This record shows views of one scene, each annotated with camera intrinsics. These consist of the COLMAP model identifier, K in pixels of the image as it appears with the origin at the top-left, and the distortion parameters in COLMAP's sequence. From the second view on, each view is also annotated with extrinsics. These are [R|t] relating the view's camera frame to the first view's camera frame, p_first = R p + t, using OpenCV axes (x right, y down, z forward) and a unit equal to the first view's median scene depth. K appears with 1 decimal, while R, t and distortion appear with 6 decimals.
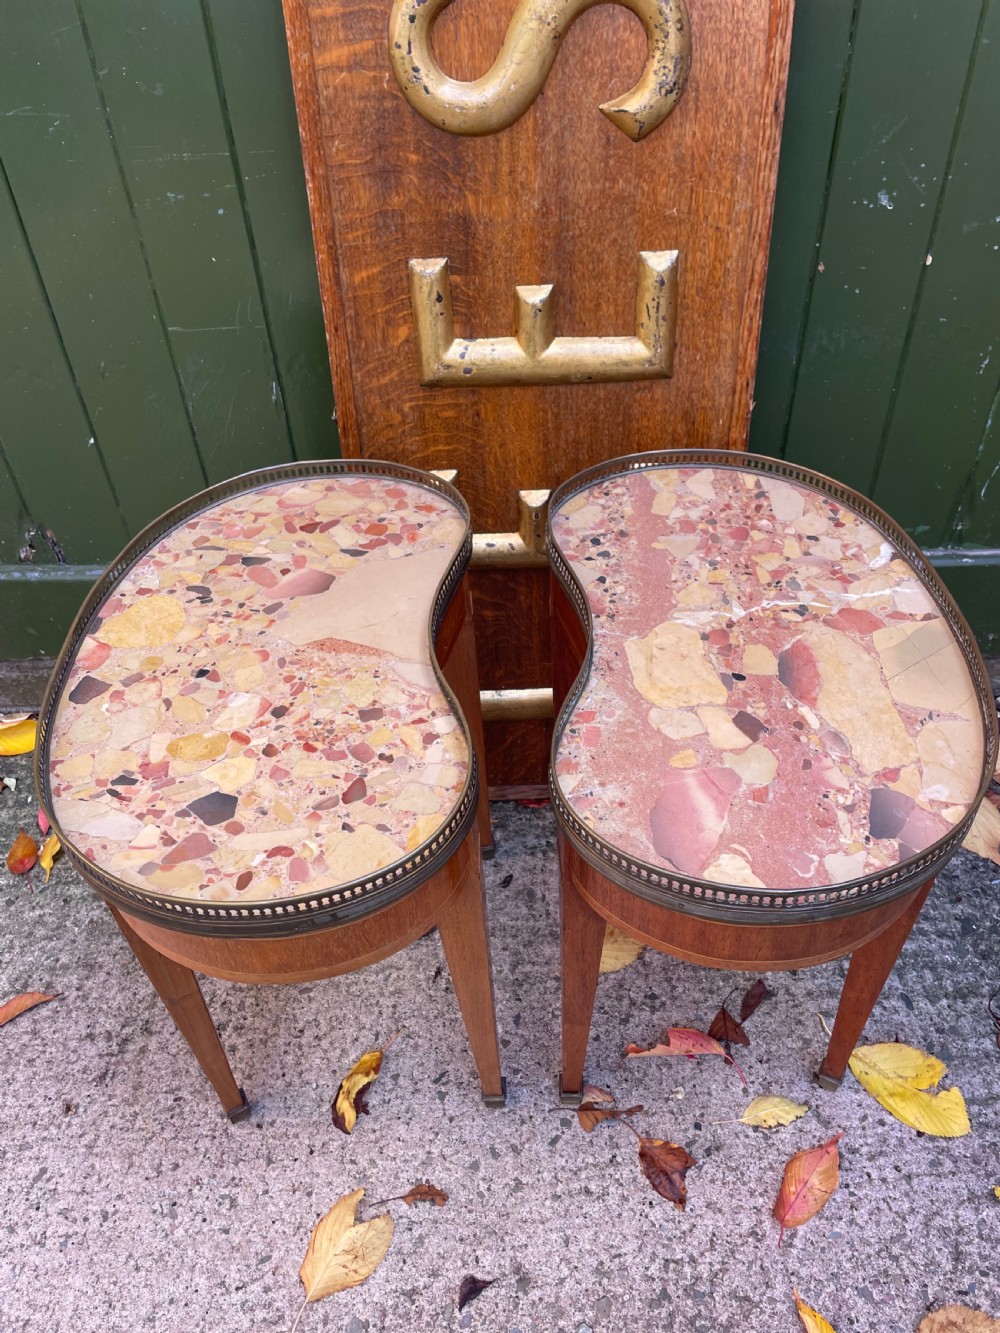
lens RADIAL K [[1011.5, 0, 511.1], [0, 1011.5, 667.5], [0, 0, 1]] dist [0.094320, -0.125732]
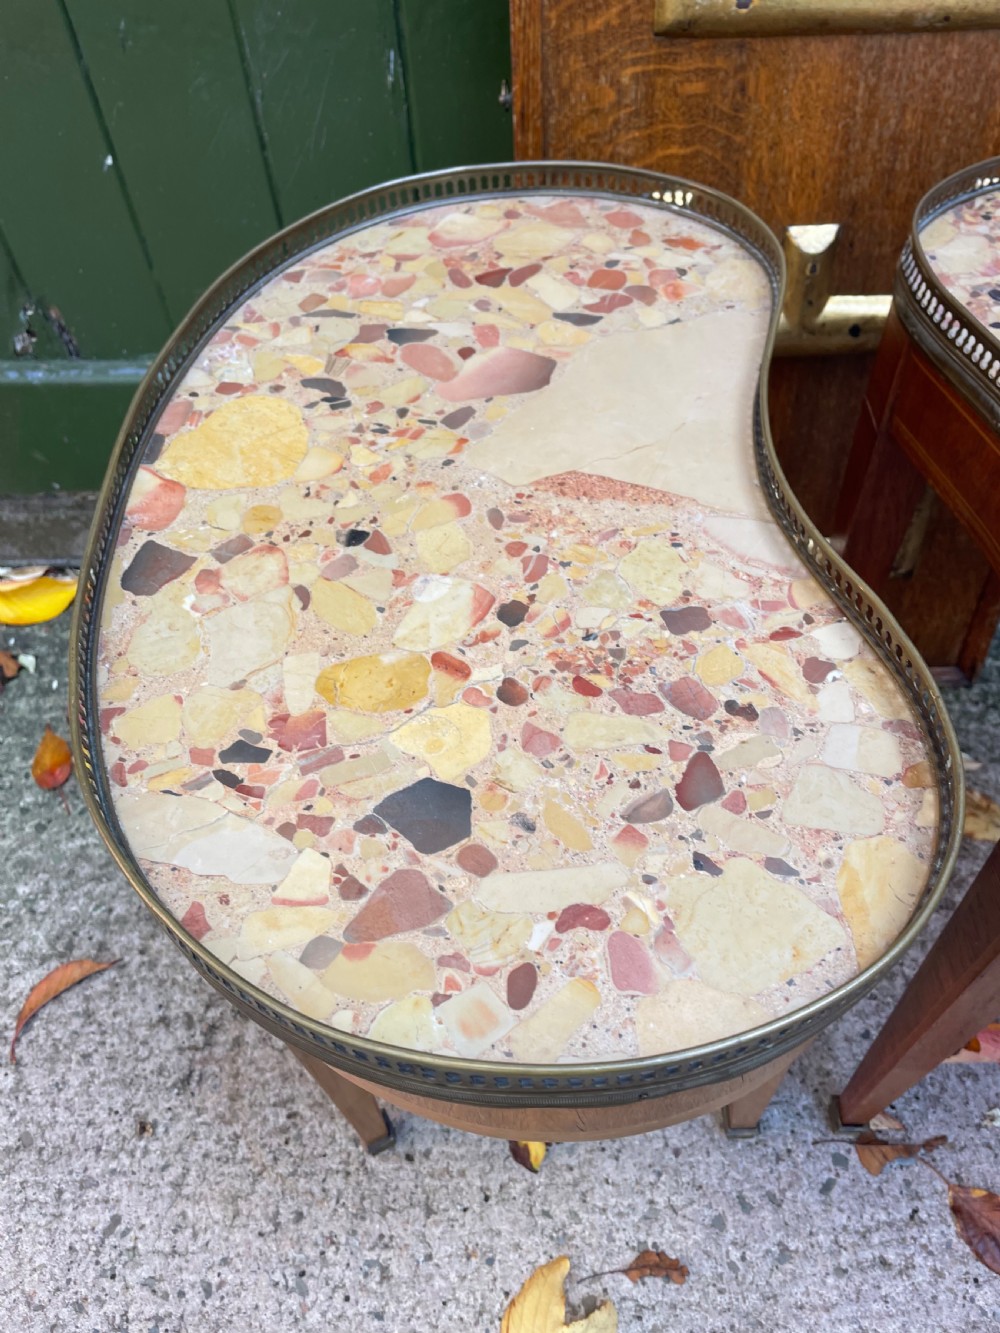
lens RADIAL K [[1015.1, 0, 514.5], [0, 1015.1, 664.5], [0, 0, 1]] dist [0.092983, -0.133226]
pose [[0.999952, 0.000538, -0.009740, -0.162695], [0.001069, 0.986419, 0.164245, -0.013168], [0.009696, -0.164248, 0.986371, 0.342058]]
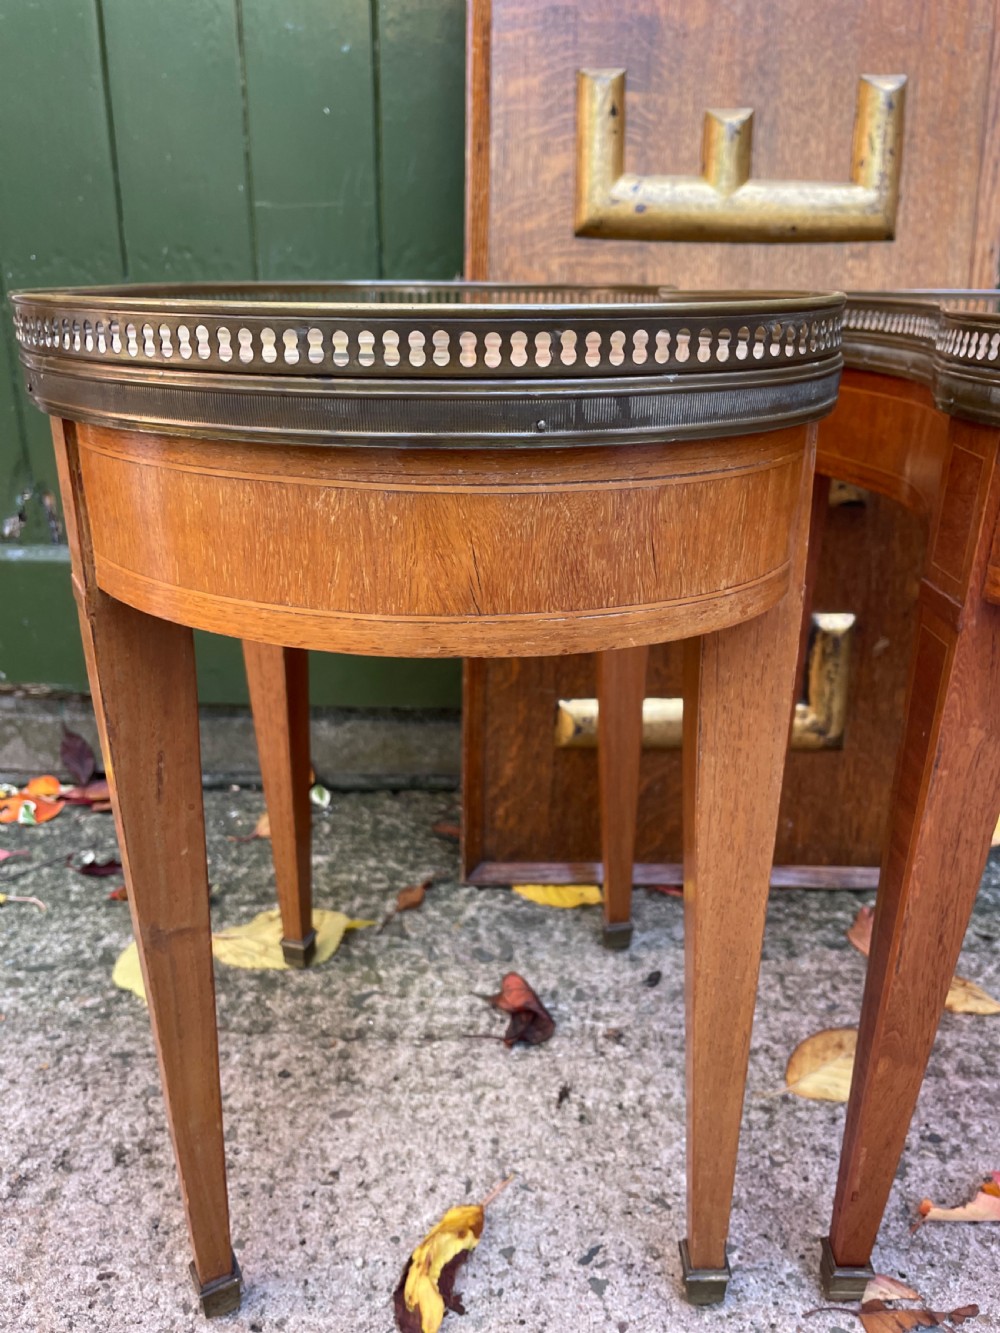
lens RADIAL K [[1022.4, 0, 504.6], [0, 1022.4, 660.7], [0, 0, 1]] dist [0.078336, -0.118892]
pose [[0.998948, 0.042843, 0.016364, -0.140124], [-0.033828, 0.929261, -0.367871, 0.316639], [-0.030967, 0.366930, 0.929733, 0.379595]]
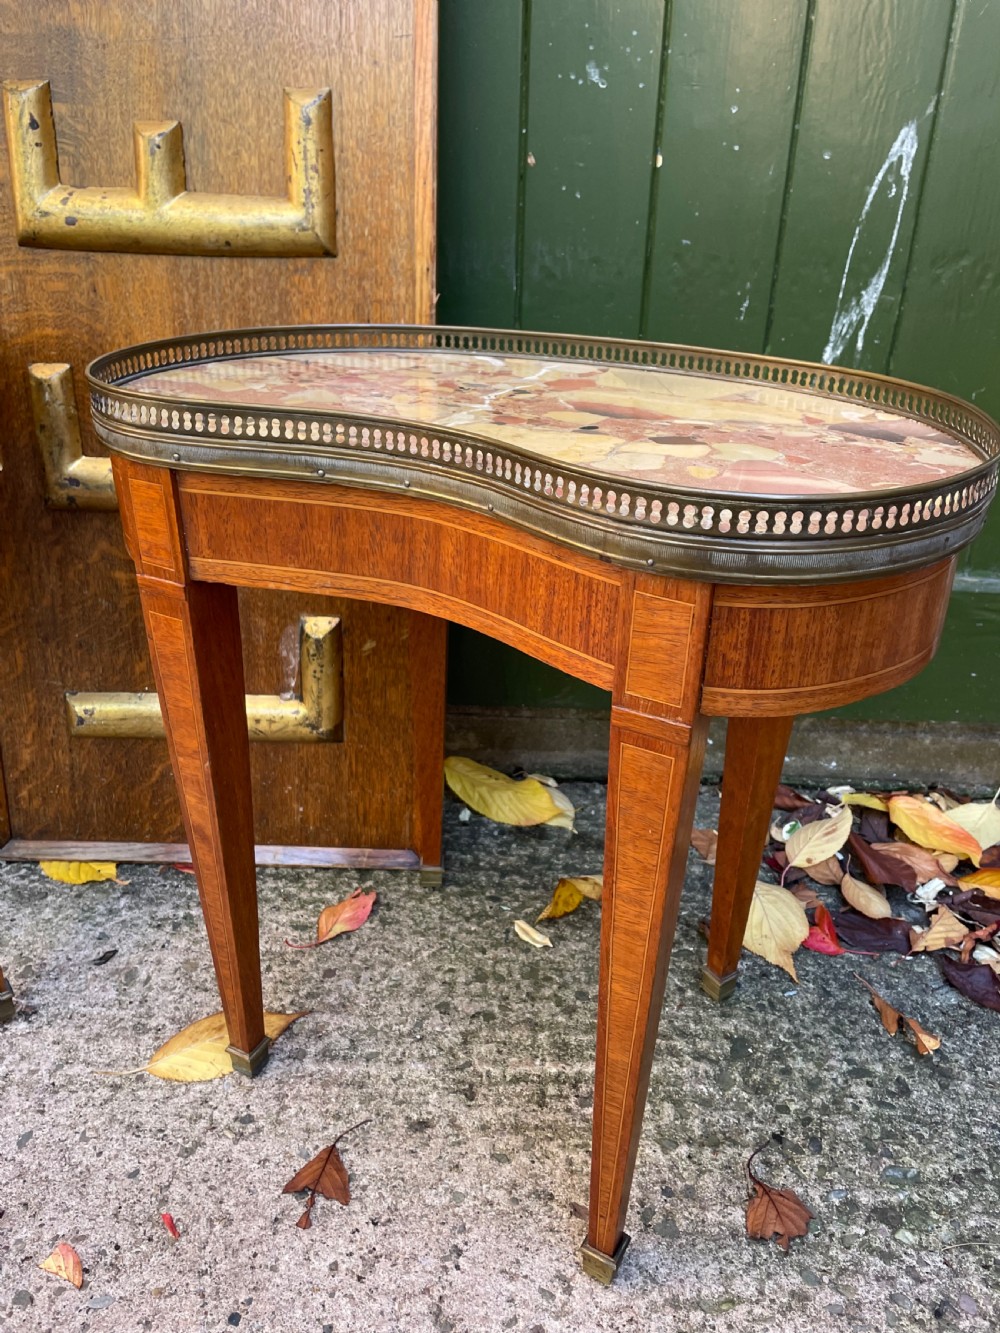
lens RADIAL K [[1013.3, 0, 508.9], [0, 1013.3, 661.5], [0, 0, 1]] dist [0.086329, -0.120851]
pose [[0.997881, 0.065022, -0.002334, 0.310067], [-0.063180, 0.959801, -0.273478, 0.226602], [-0.015542, 0.273047, 0.961875, 0.308893]]
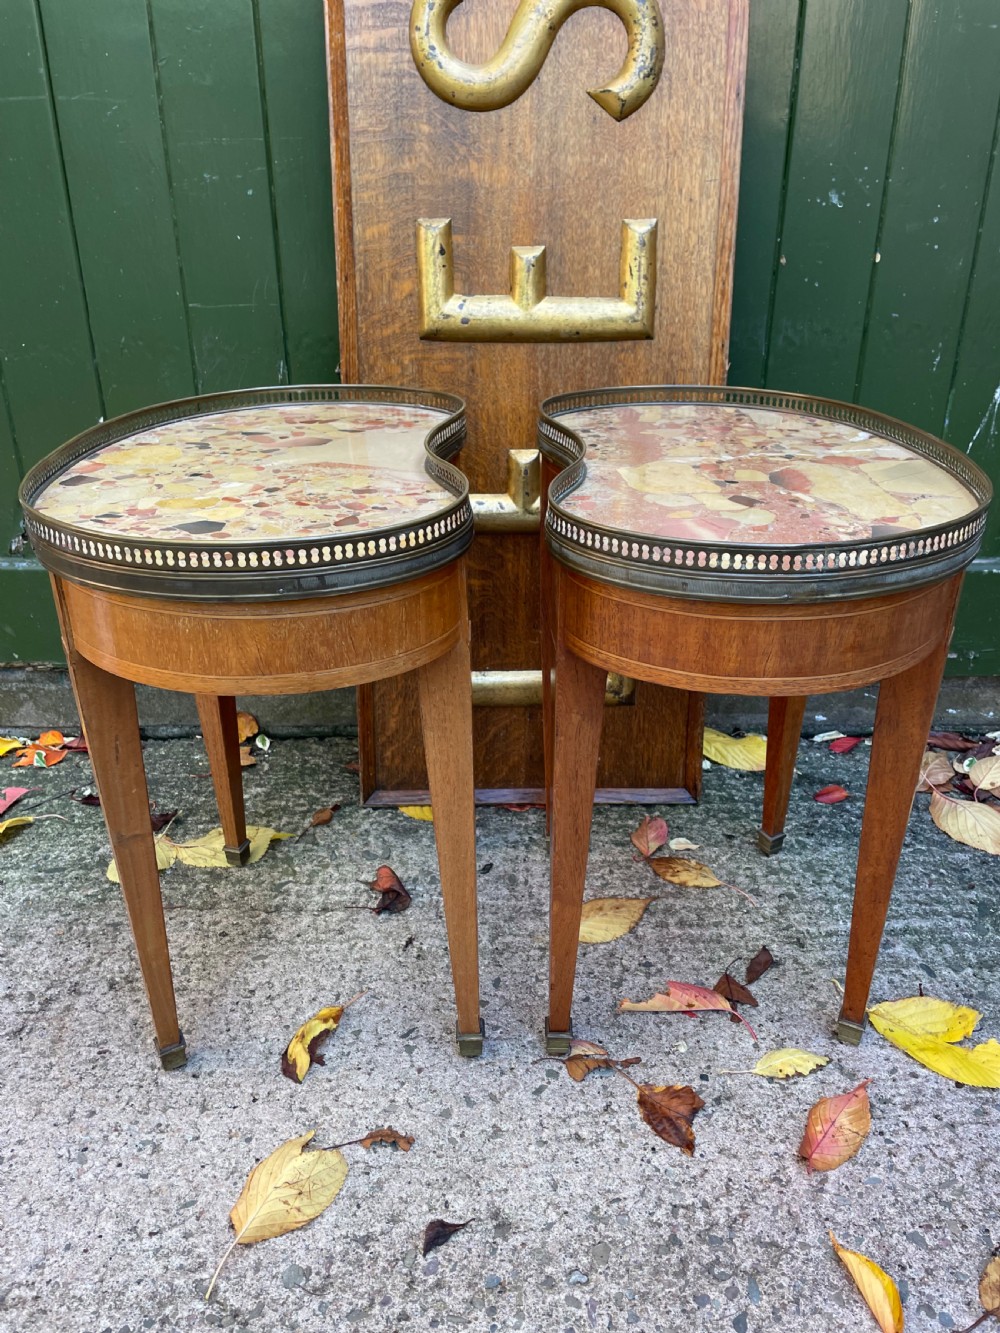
lens RADIAL K [[1013.2, 0, 507.2], [0, 1013.2, 659.8], [0, 0, 1]] dist [0.088942, -0.119035]
pose [[0.999458, 0.025138, 0.021268, -0.011652], [-0.017593, 0.953644, -0.300422, 0.364565], [-0.027834, 0.299885, 0.953569, 0.069726]]
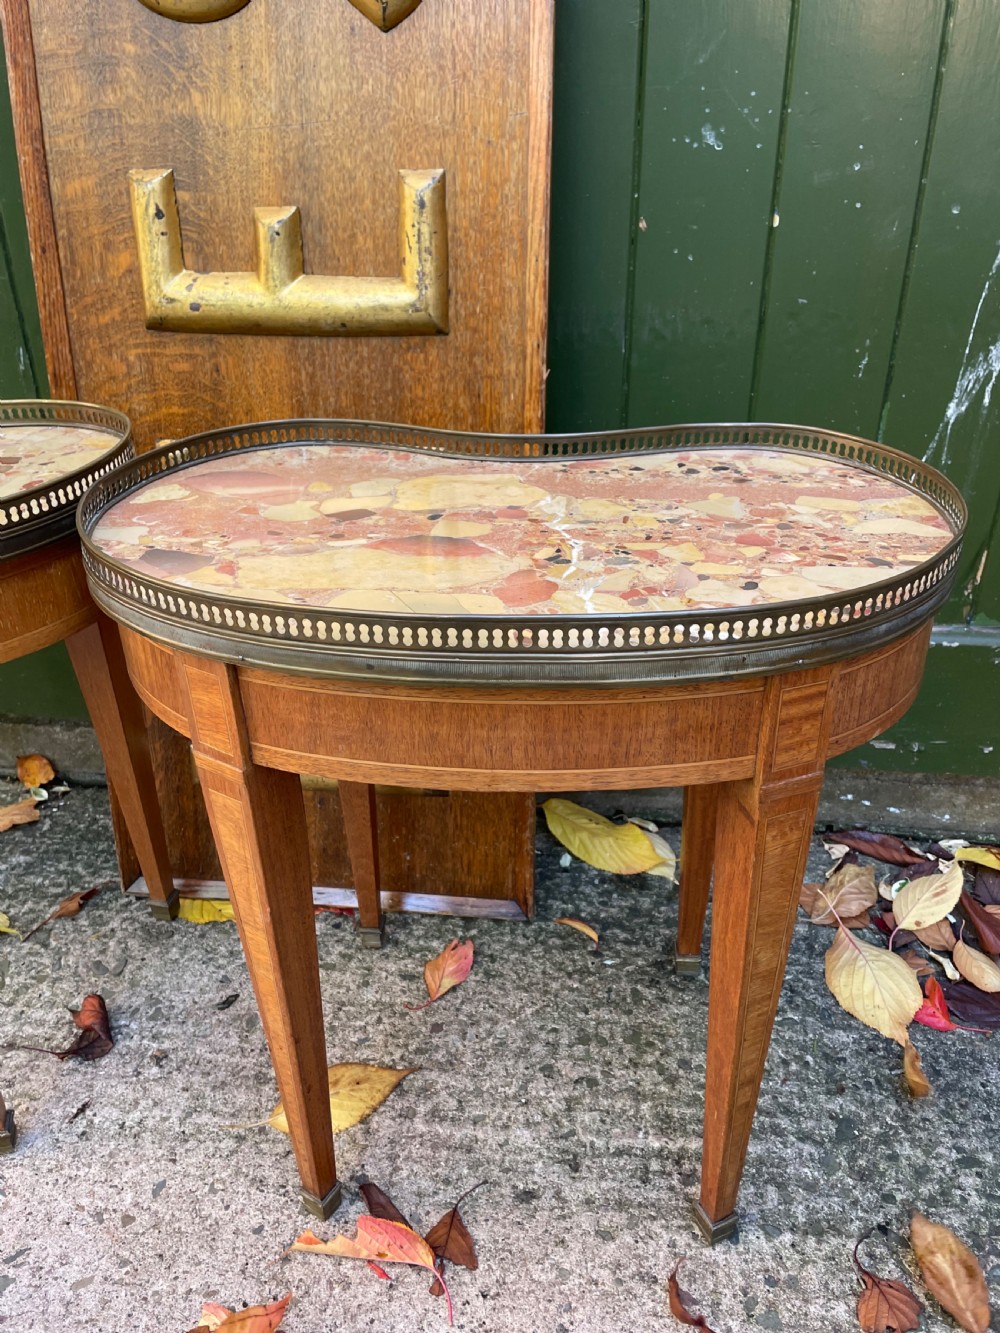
lens RADIAL K [[1011.8, 0, 498.7], [0, 1011.8, 661.7], [0, 0, 1]] dist [0.086690, -0.121058]
pose [[0.992324, 0.075481, -0.097962, 0.291604], [-0.096259, 0.968738, -0.228651, 0.145113], [0.077640, 0.236326, 0.968567, 0.278841]]
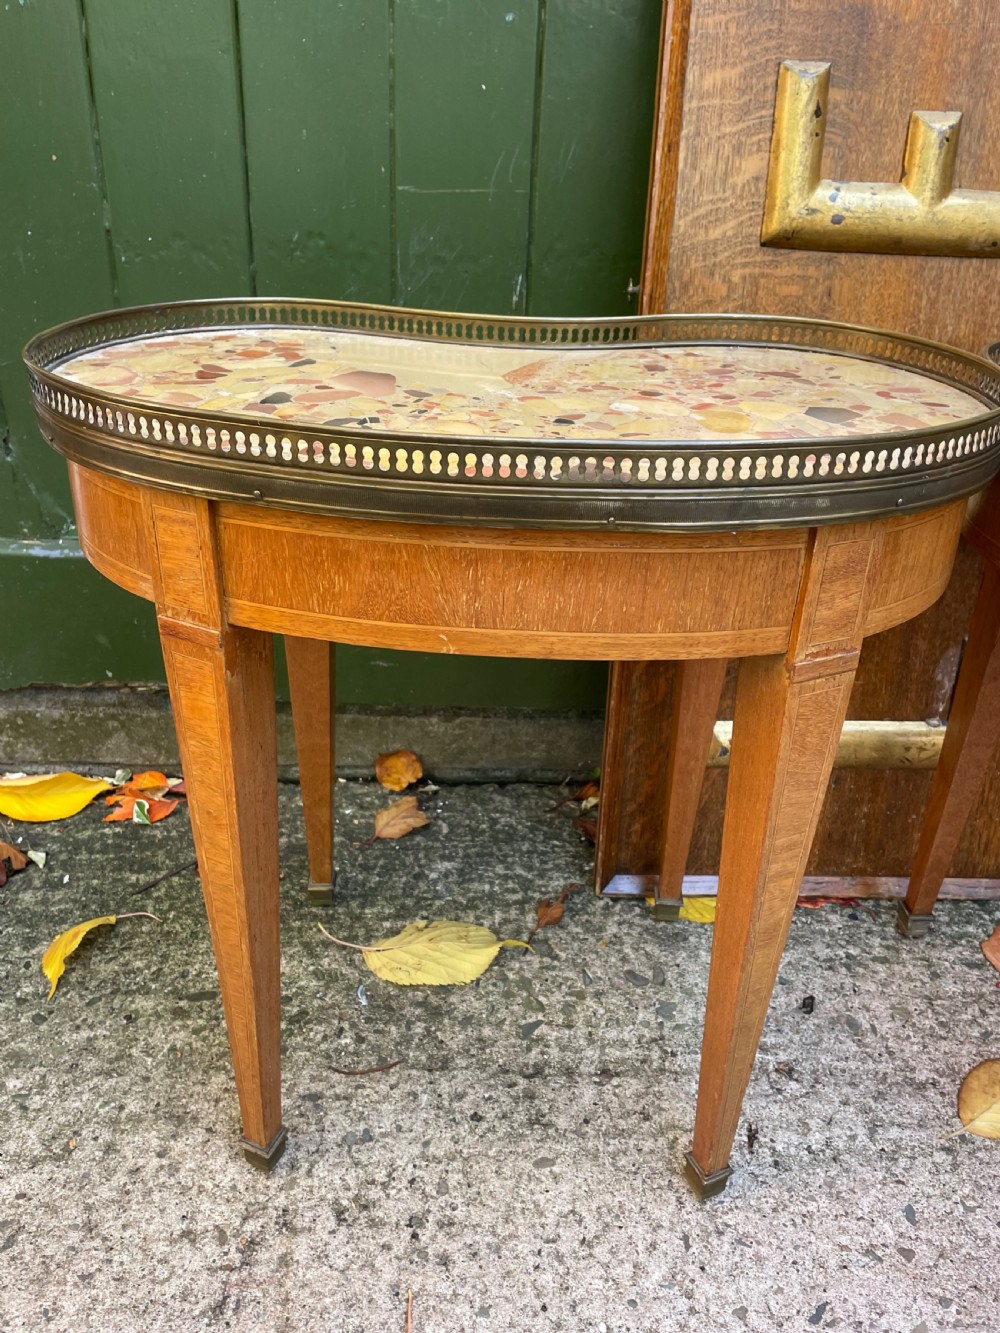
lens RADIAL K [[1014.0, 0, 492.4], [0, 1014.0, 664.0], [0, 0, 1]] dist [0.090892, -0.125546]
pose [[0.996861, 0.045968, 0.064458, -0.311136], [-0.028173, 0.966849, -0.253791, 0.203868], [-0.073987, 0.251178, 0.965109, 0.373646]]
